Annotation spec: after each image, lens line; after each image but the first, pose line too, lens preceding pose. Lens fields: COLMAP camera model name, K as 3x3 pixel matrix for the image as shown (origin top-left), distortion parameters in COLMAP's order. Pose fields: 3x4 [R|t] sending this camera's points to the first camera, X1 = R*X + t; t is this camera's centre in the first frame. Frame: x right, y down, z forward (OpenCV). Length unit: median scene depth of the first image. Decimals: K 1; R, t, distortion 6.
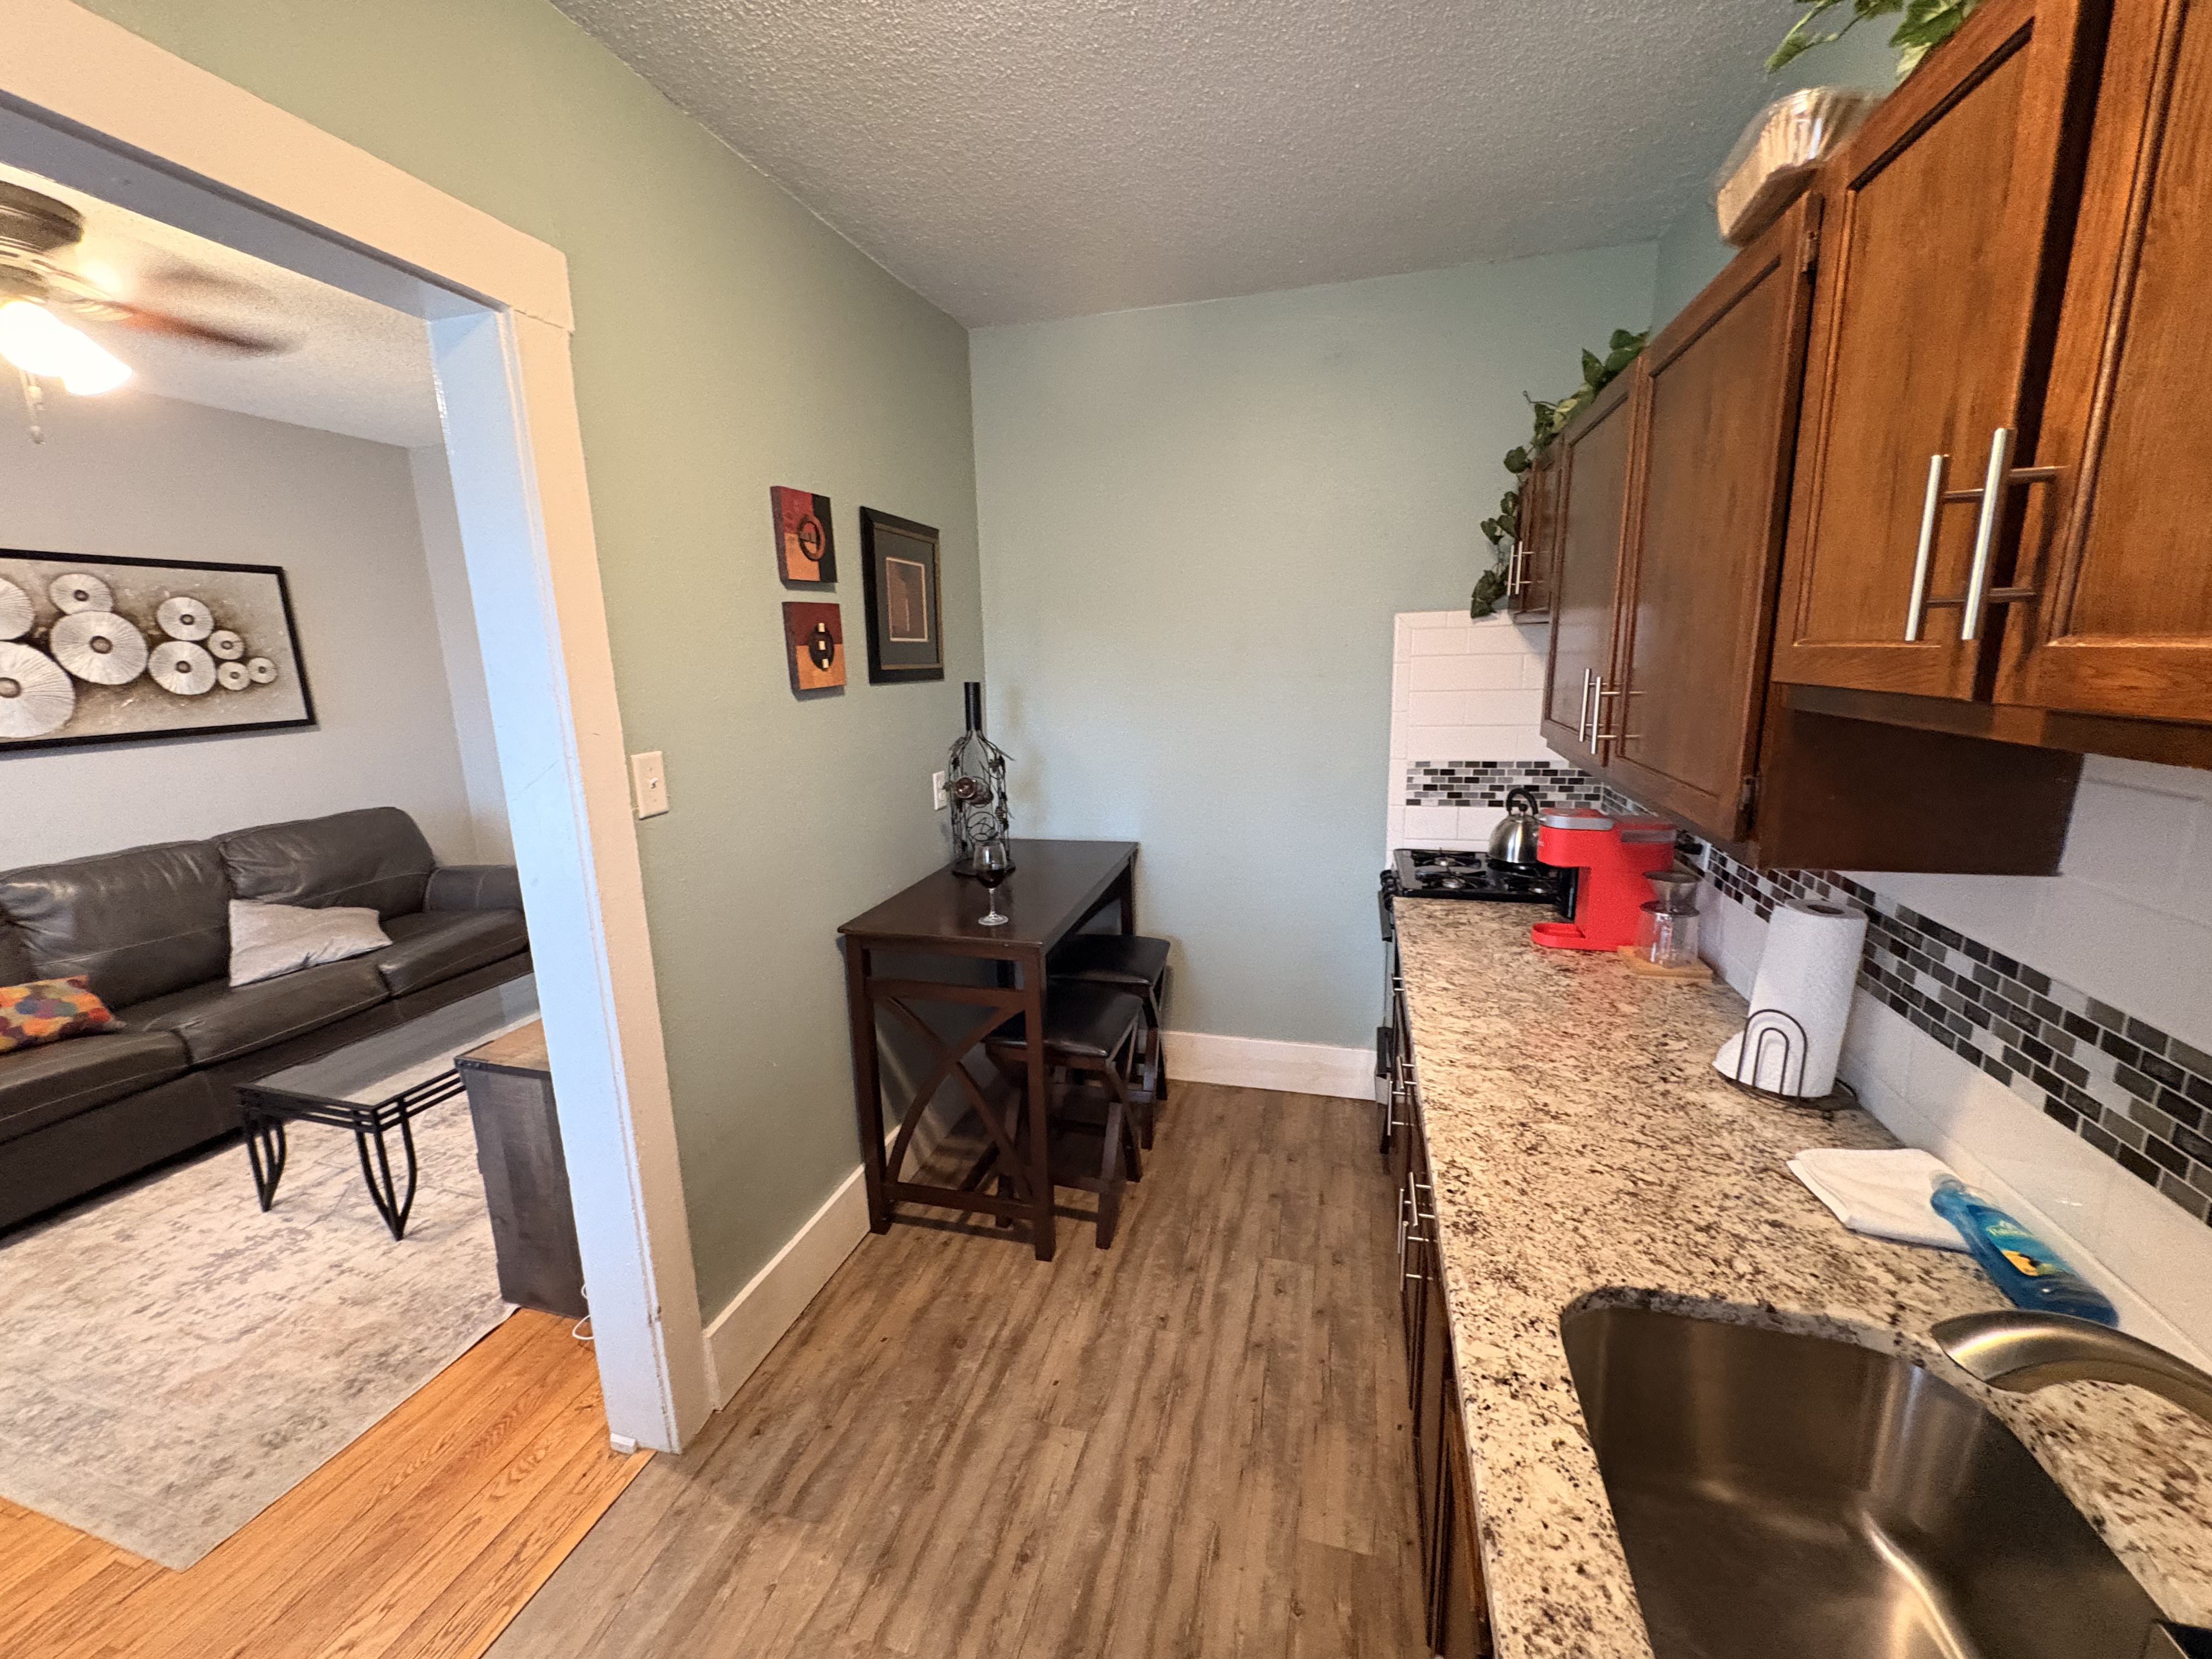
lens RADIAL K [[880.0, 0, 1104.3], [0, 880.0, 830.5], [0, 0, 1]] dist [-0.000313, 0.000067]
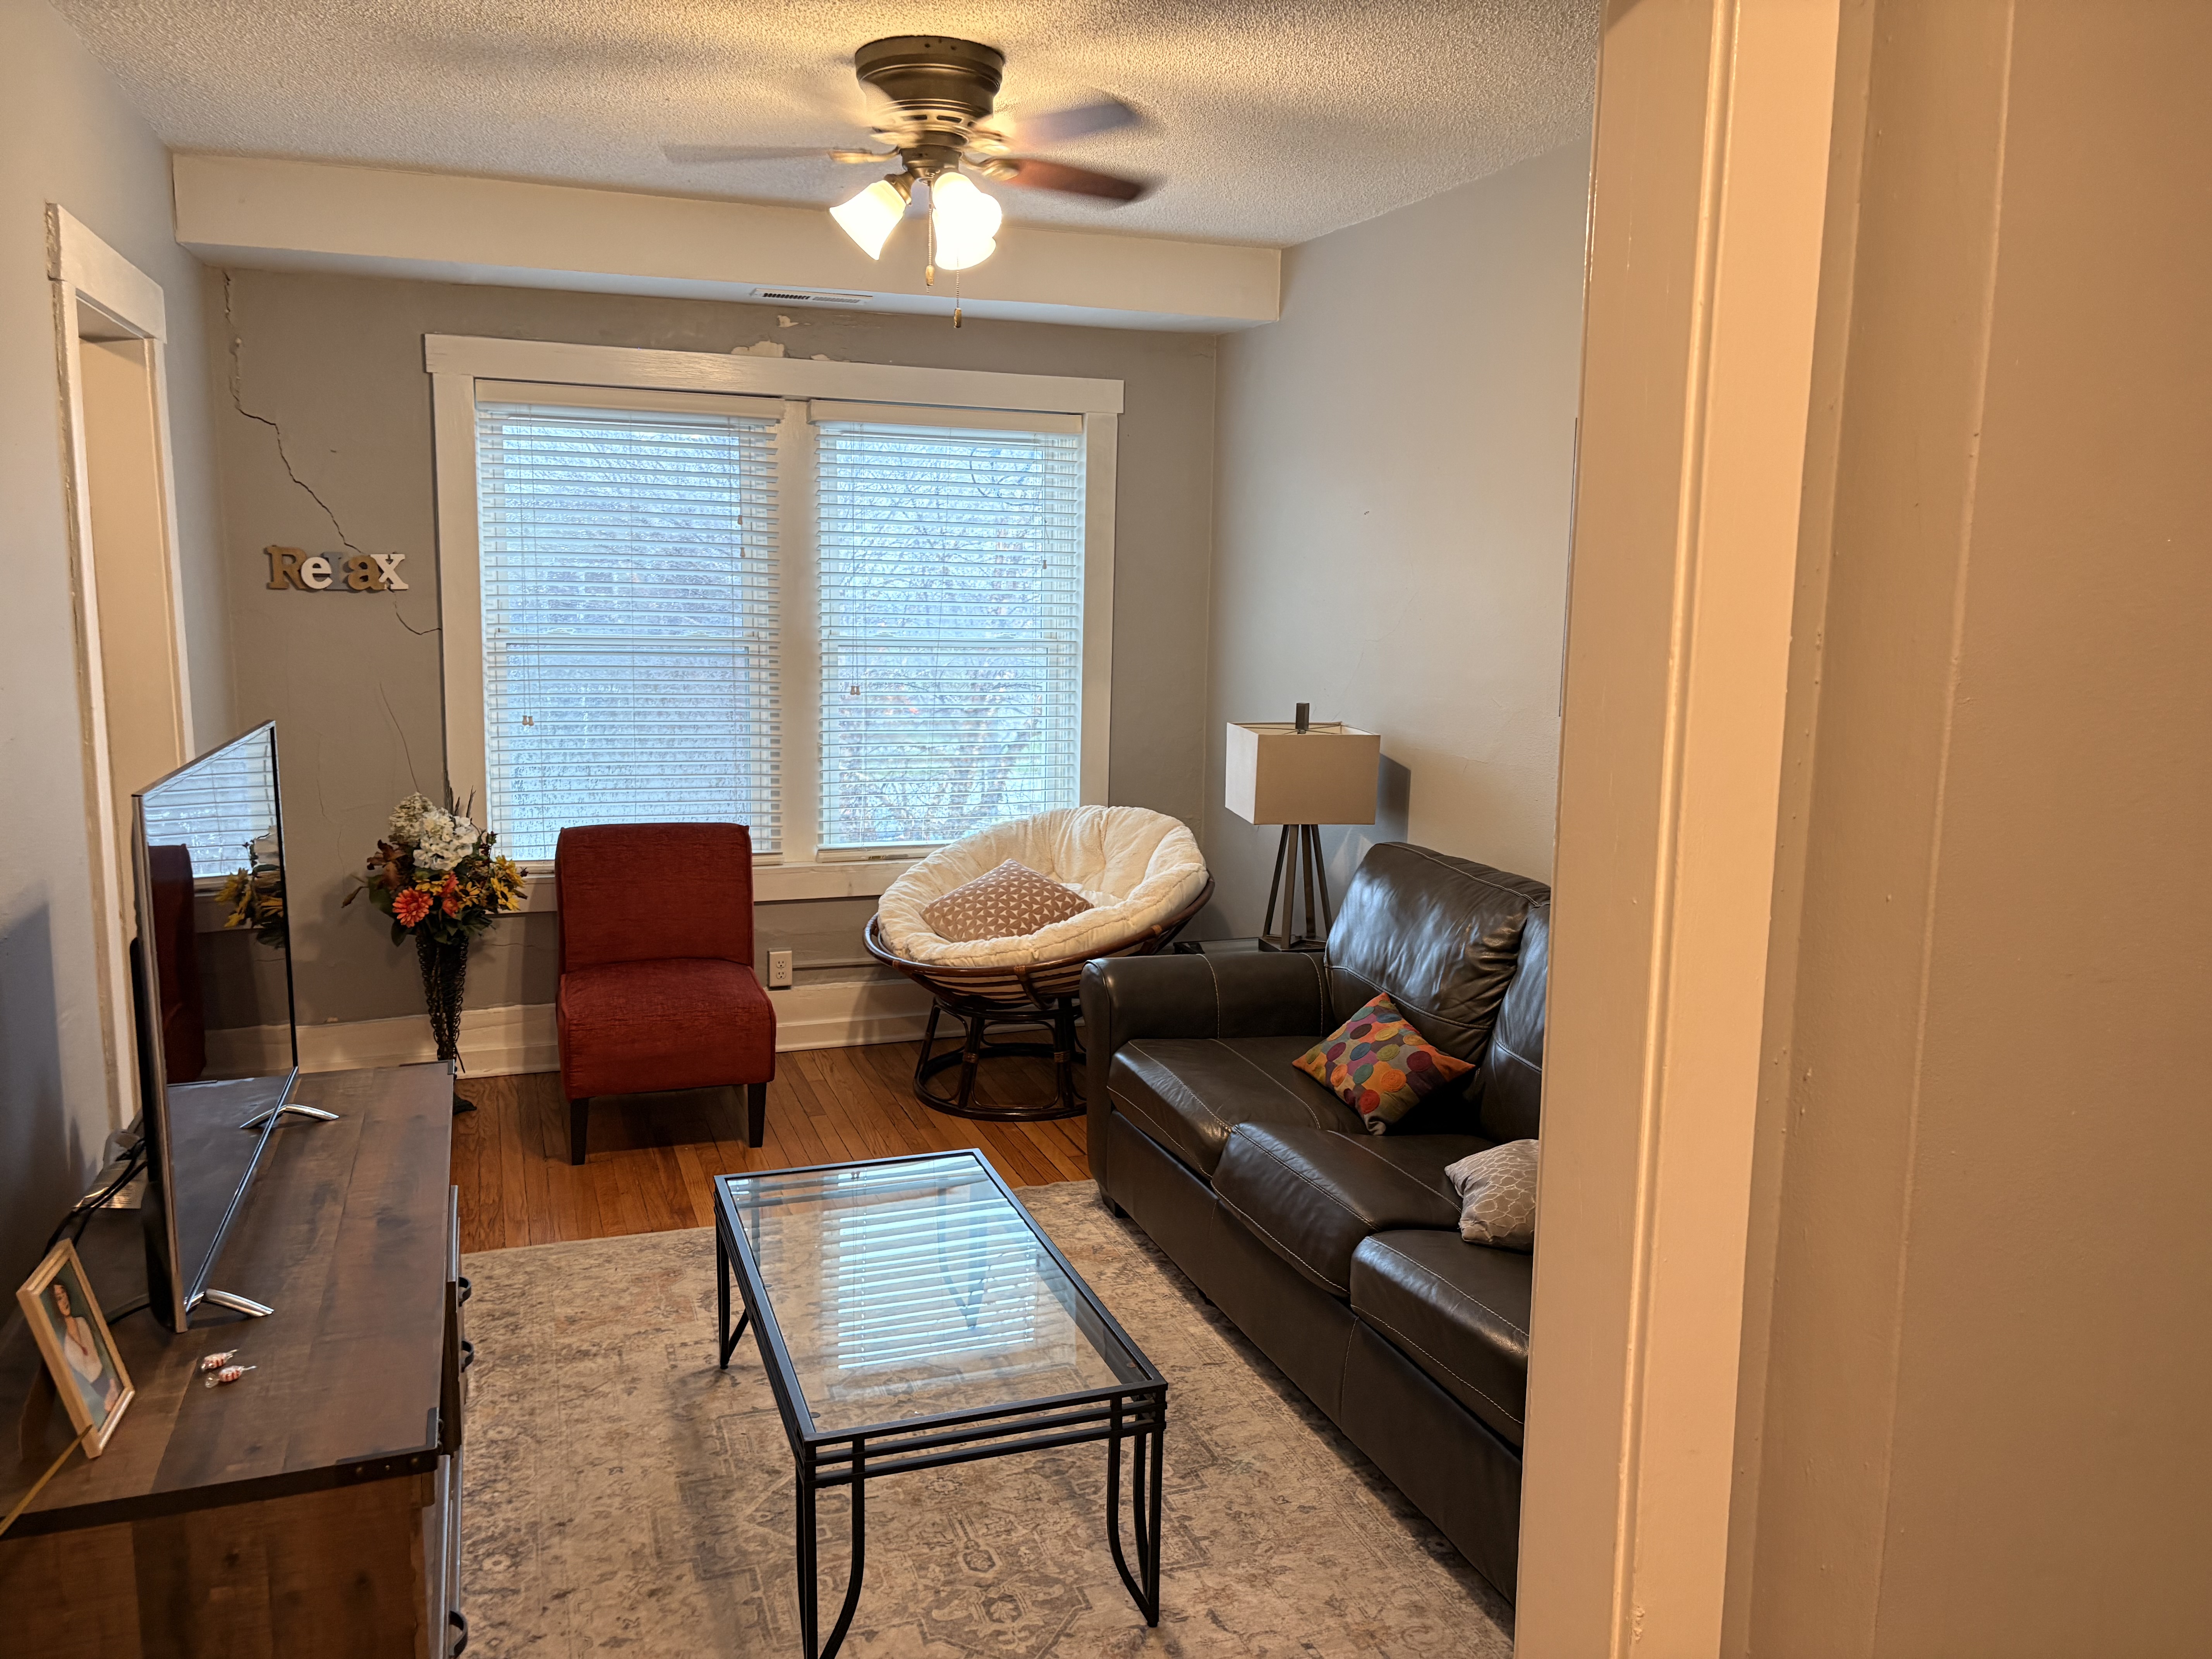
lens RADIAL K [[1665.6, 0, 1116.5], [0, 1665.6, 833.7], [0, 0, 1]] dist [0.058990, -0.067727]
pose [[-0.809514, 0.094874, -0.579384, -0.381234], [-0.117399, 0.940767, 0.318080, -0.565868], [0.575243, 0.325510, -0.750426, 2.711026]]
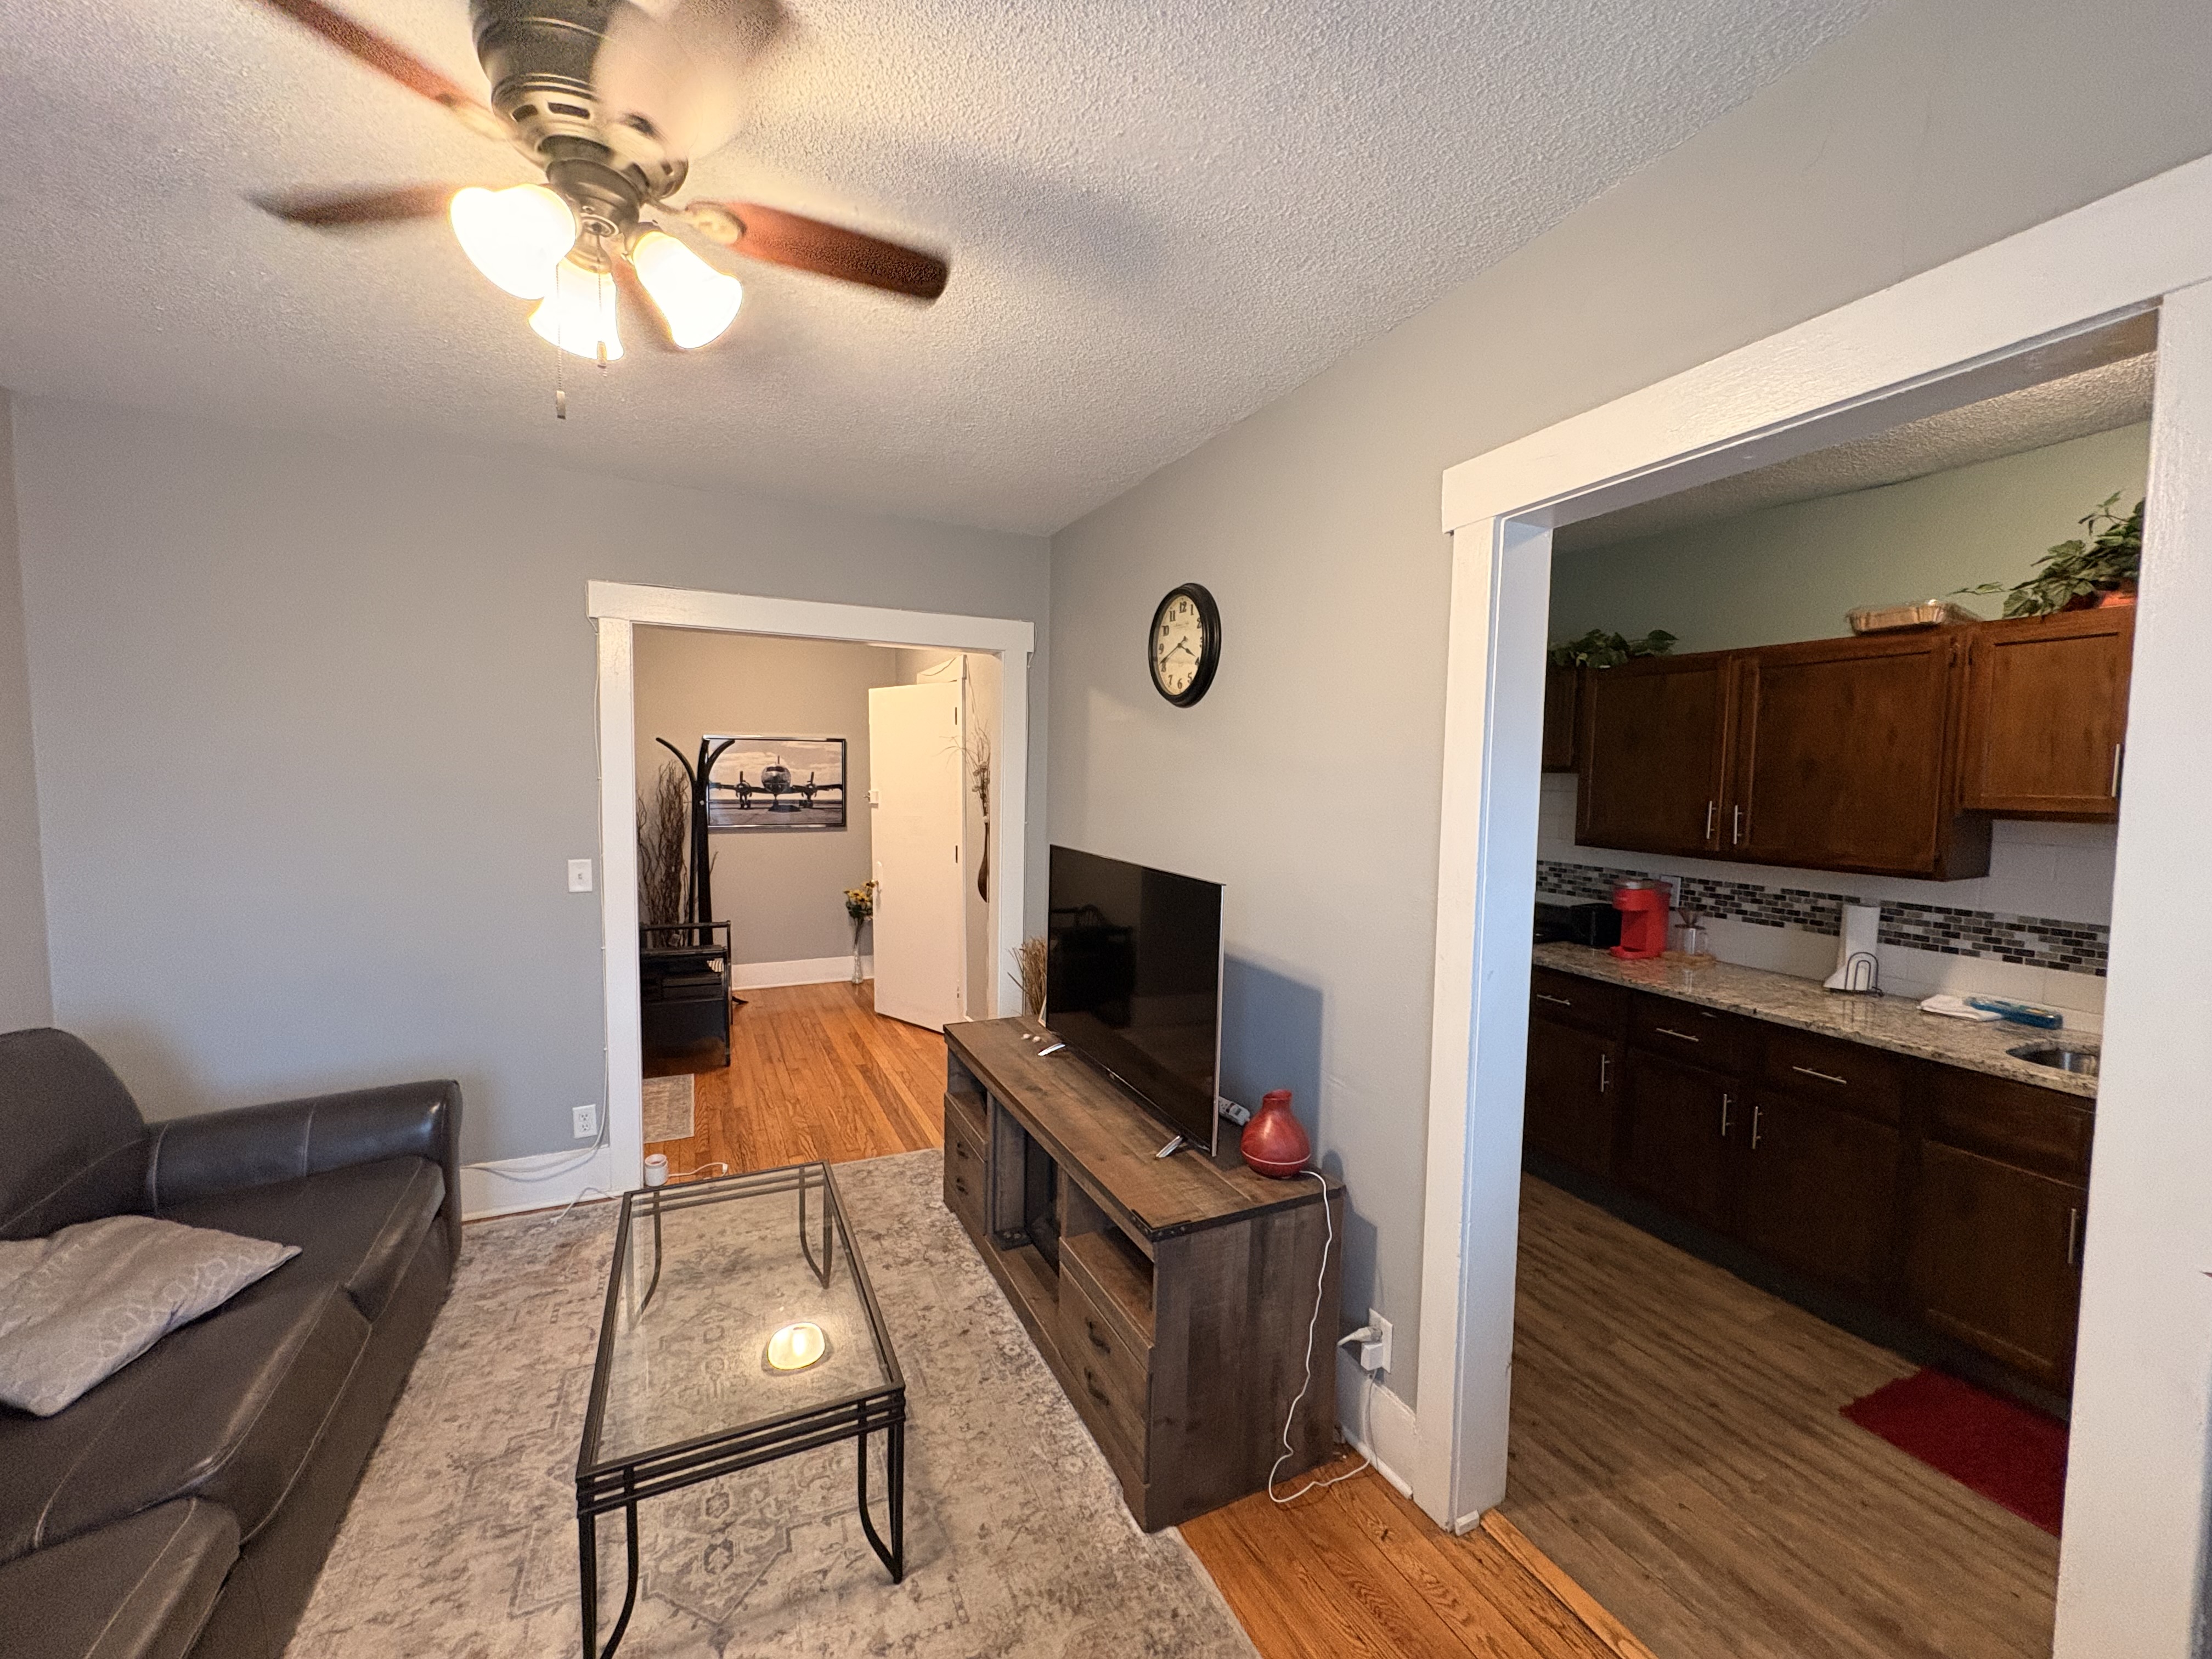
lens RADIAL K [[880.0, 0, 1109.5], [0, 880.0, 830.2], [0, 0, 1]] dist [-0.000313, 0.000067]
pose [[0.751024, -0.012047, 0.660165, -1.462515], [0.104353, 0.989433, -0.100659, -0.053475], [-0.651977, 0.144487, 0.744345, 0.359363]]
